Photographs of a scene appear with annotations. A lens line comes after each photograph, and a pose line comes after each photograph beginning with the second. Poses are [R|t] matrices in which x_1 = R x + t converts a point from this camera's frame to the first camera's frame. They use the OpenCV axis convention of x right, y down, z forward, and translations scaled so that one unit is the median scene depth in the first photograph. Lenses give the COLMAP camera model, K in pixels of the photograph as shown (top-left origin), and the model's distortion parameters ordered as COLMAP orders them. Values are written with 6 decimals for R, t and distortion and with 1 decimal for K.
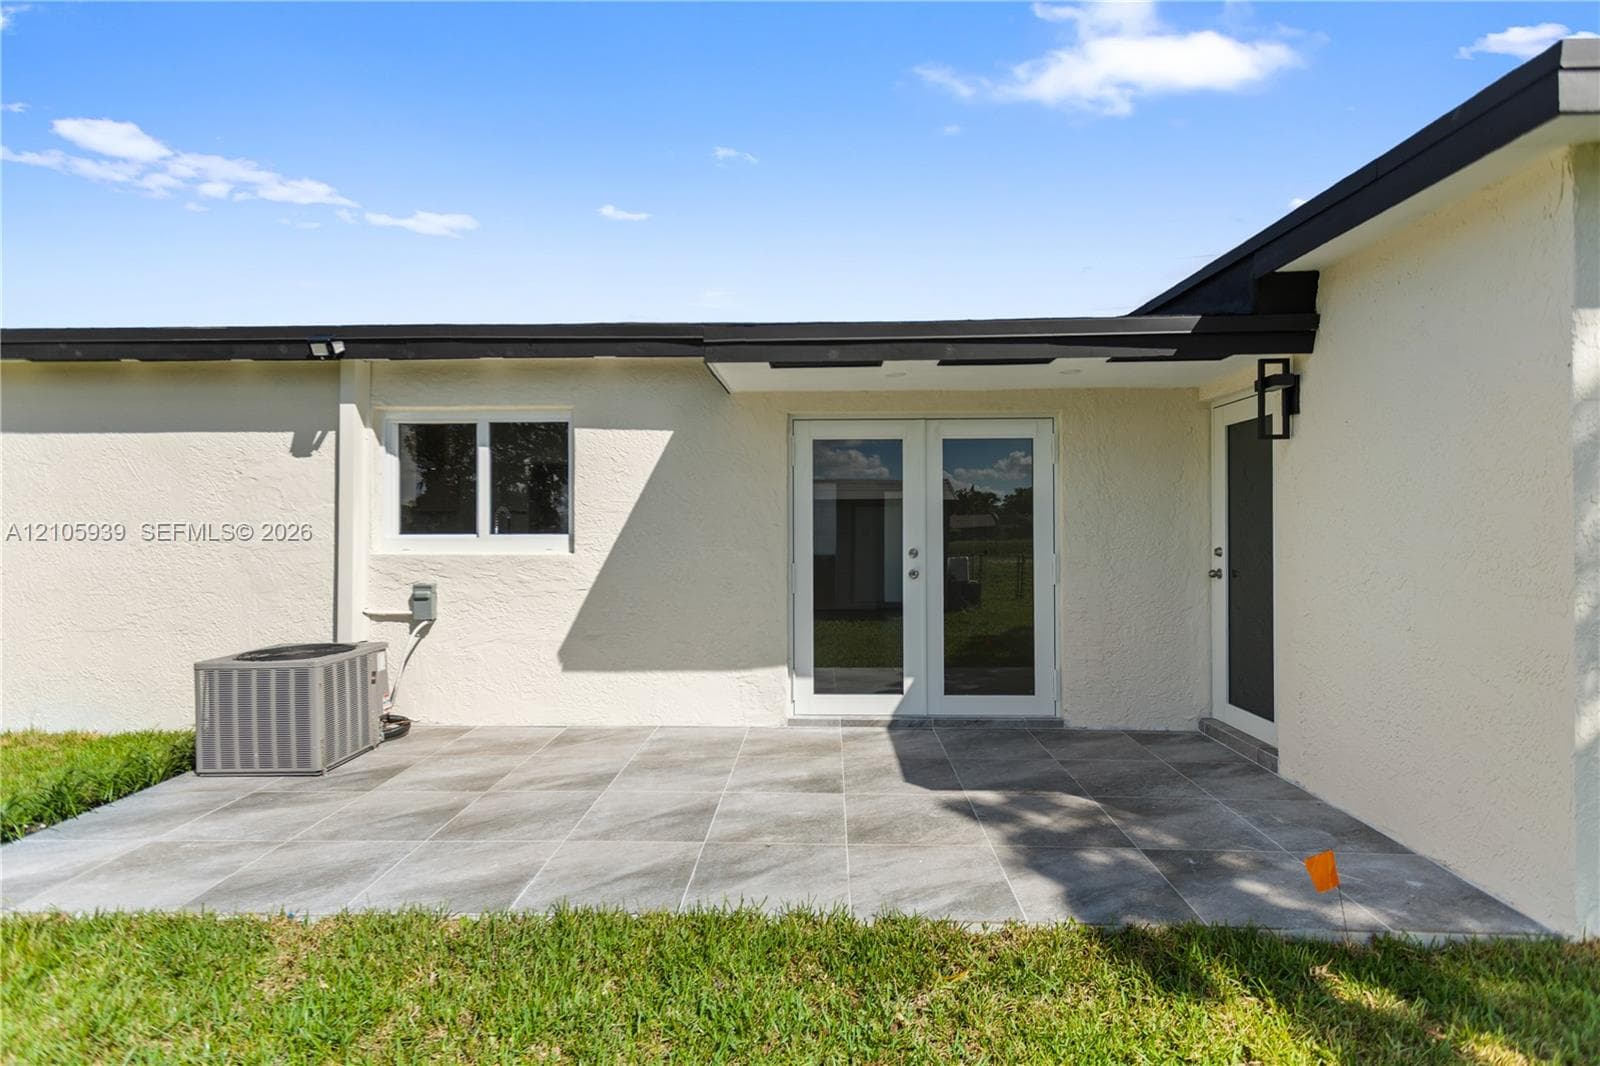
lens RADIAL K [[791.8, 0, 767.4], [0, 791.8, 532.3], [0, 0, 1]] dist [0.001330, -0.000483]
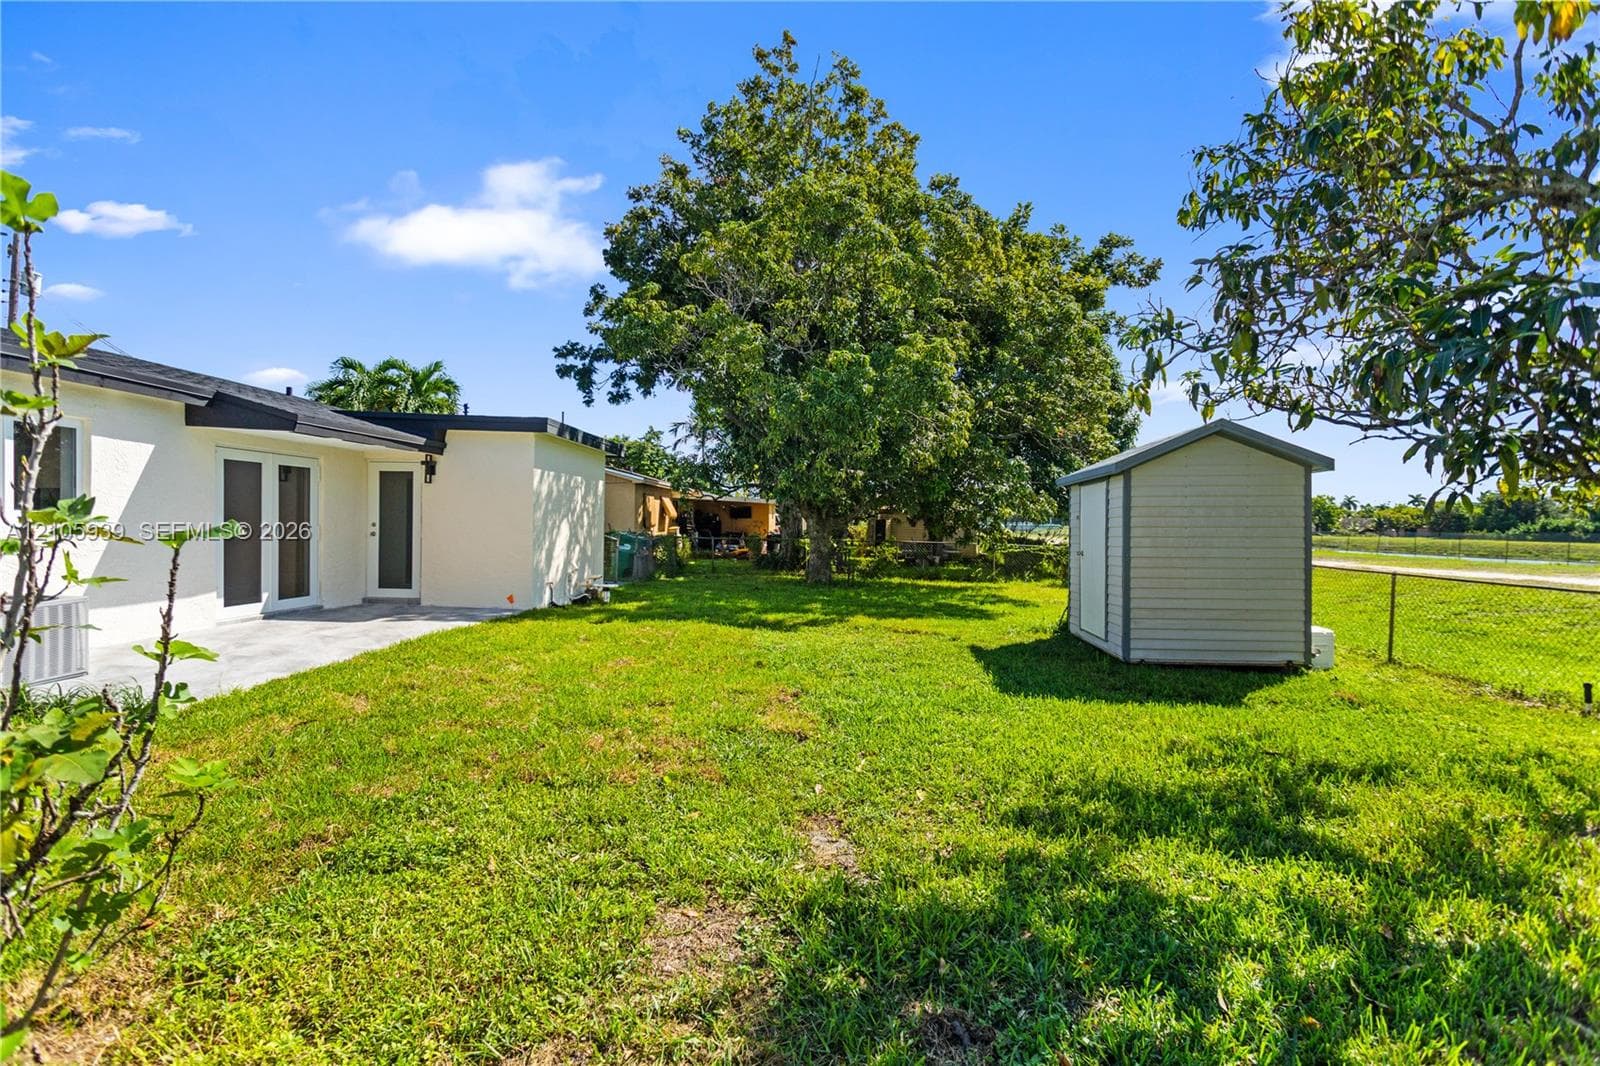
lens RADIAL K [[791.8, 0, 767.4], [0, 791.8, 532.3], [0, 0, 1]] dist [0.001330, -0.000483]
pose [[0.049321, -0.003074, 0.998778, -1.608355], [0.011152, 0.999935, 0.002527, 0.051400], [-0.998721, 0.011014, 0.049352, -0.264726]]
